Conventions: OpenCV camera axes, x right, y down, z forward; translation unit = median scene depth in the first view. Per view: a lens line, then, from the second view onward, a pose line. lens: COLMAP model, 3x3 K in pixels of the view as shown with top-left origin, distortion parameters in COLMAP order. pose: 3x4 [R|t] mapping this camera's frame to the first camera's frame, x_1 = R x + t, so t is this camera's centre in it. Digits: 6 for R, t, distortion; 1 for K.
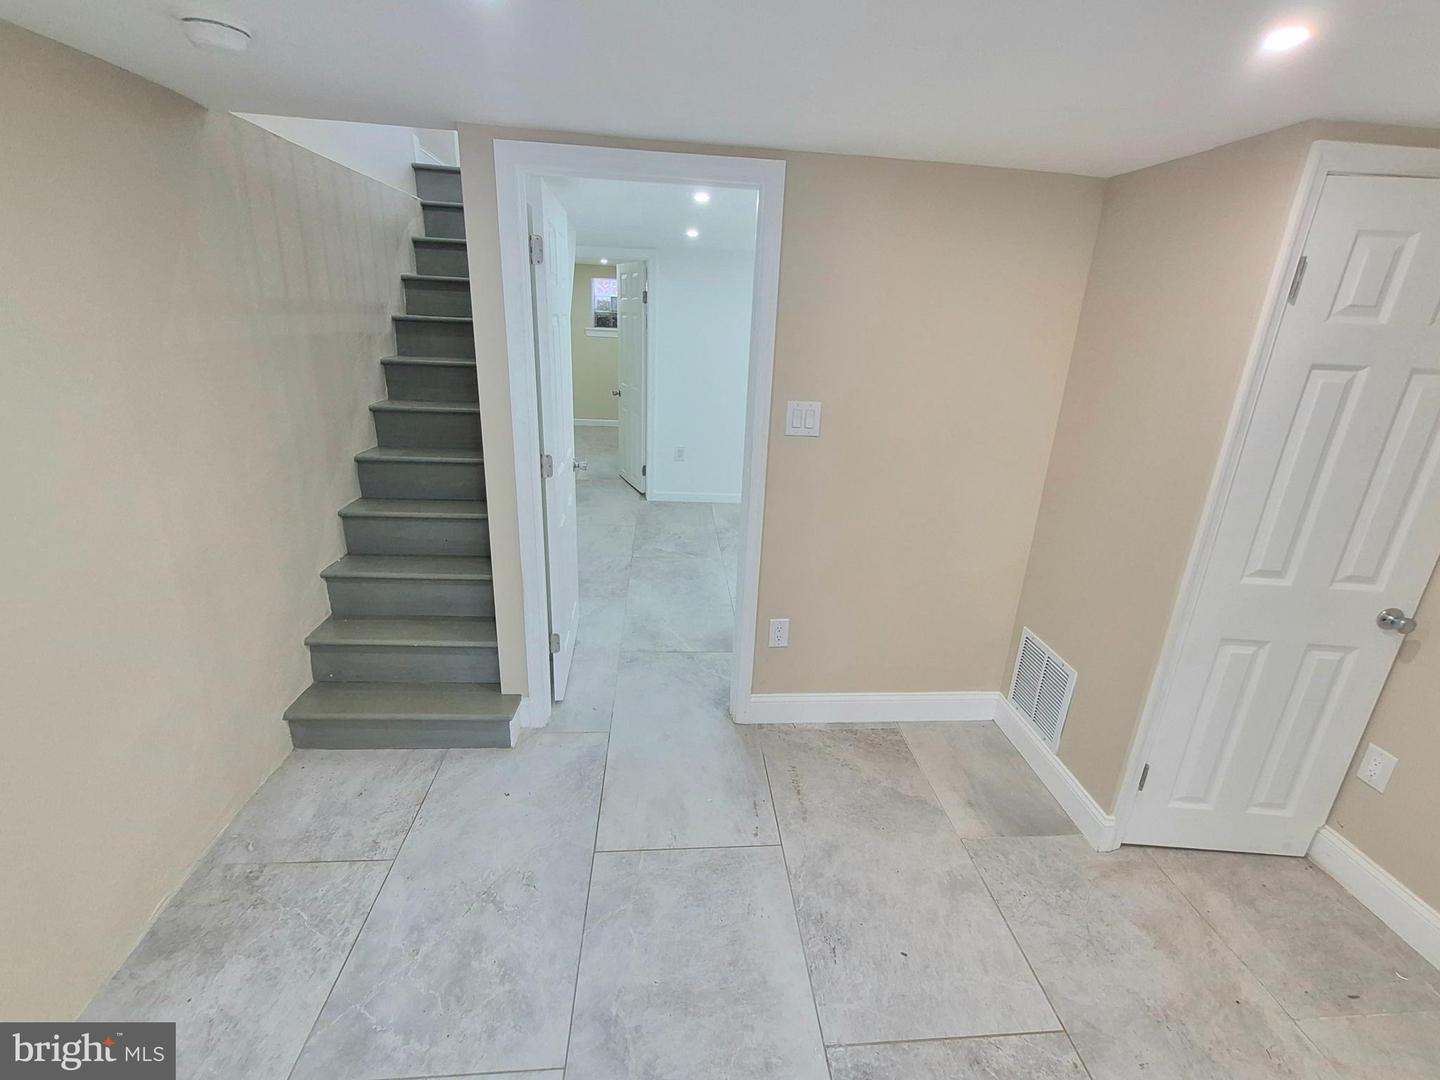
lens RADIAL K [[627.3, 0, 723.0], [0, 627.3, 537.4], [0, 0, 1]] dist [-0.000913, 0.000218]
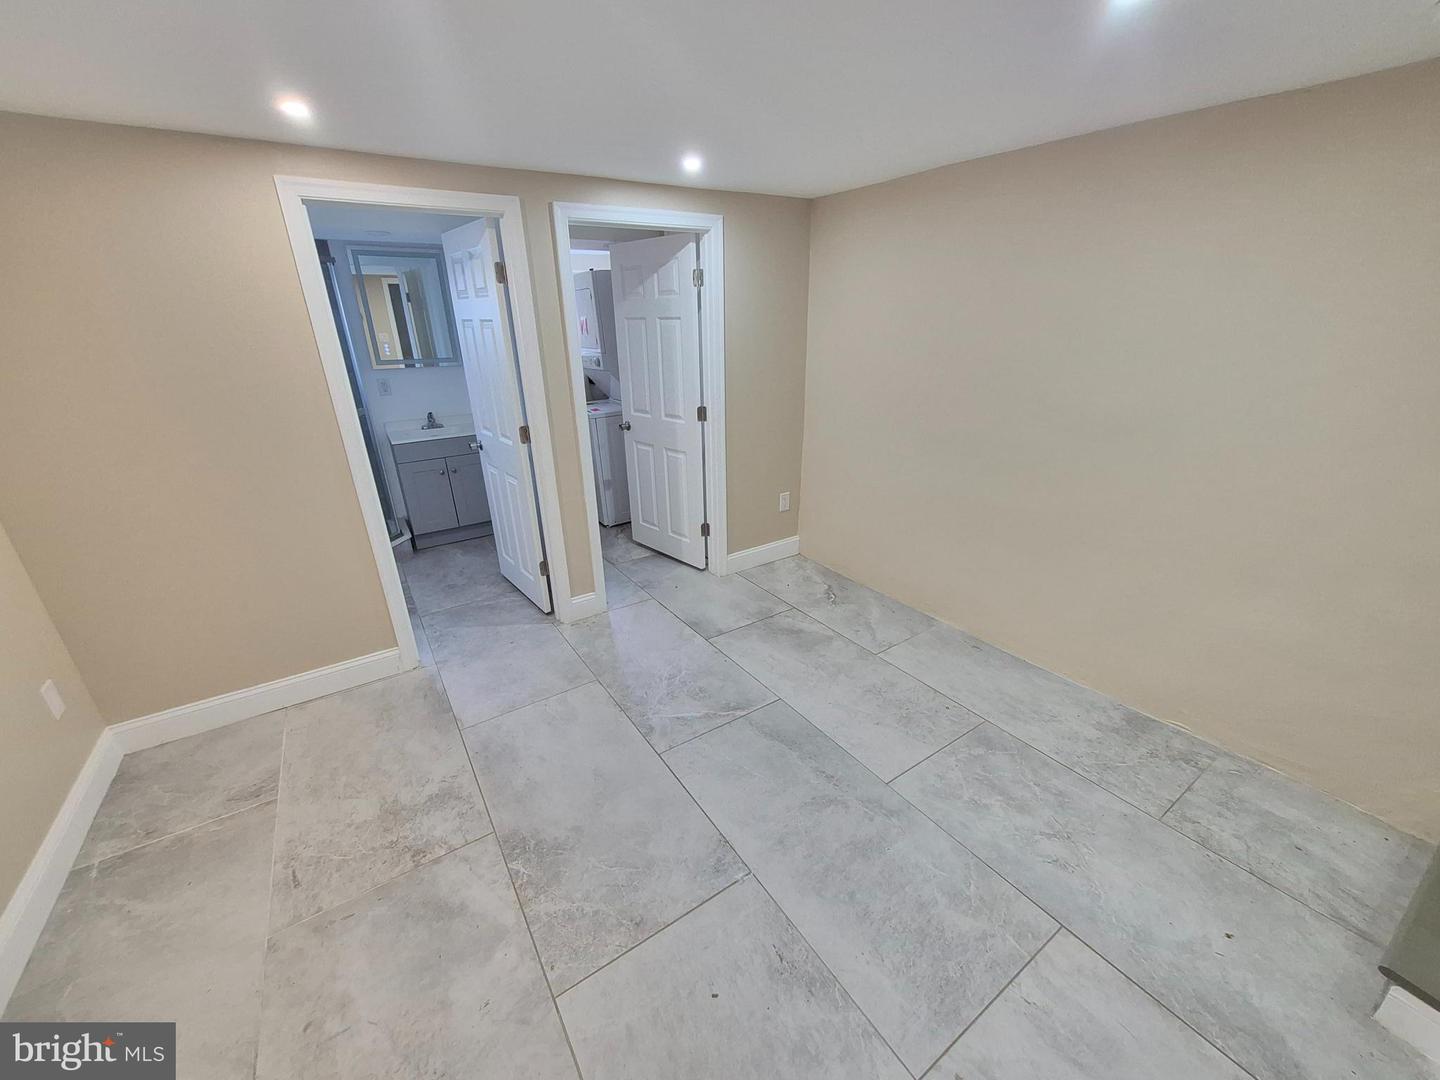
lens RADIAL K [[565.1, 0, 723.5], [0, 565.1, 537.8], [0, 0, 1]] dist [-0.000825, 0.000811]
pose [[-0.871441, 0.152016, -0.466349, 0.564362], [-0.183766, 0.780330, 0.597758, -0.338582], [0.454775, 0.606610, -0.652077, 1.154098]]
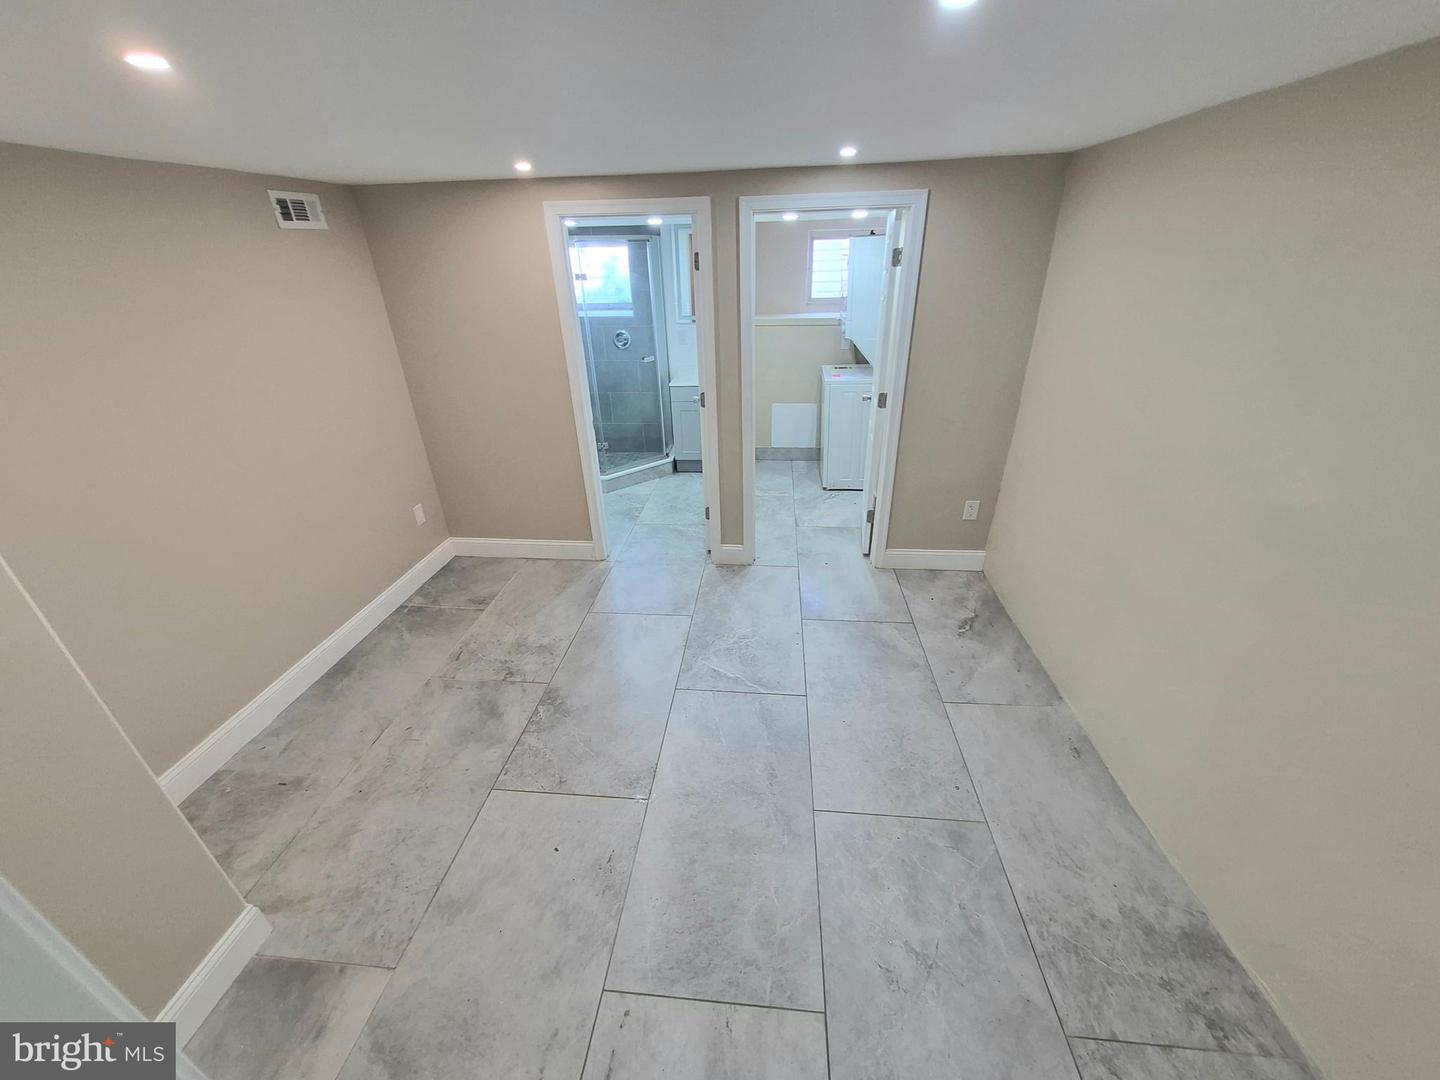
lens RADIAL K [[565.1, 0, 725.4], [0, 565.1, 539.0], [0, 0, 1]] dist [-0.000825, 0.000811]
pose [[-0.985625, -0.096378, 0.138759, -0.139935], [0.035547, 0.684632, 0.728021, -0.570135], [-0.165164, 0.722489, -0.671365, 1.272436]]
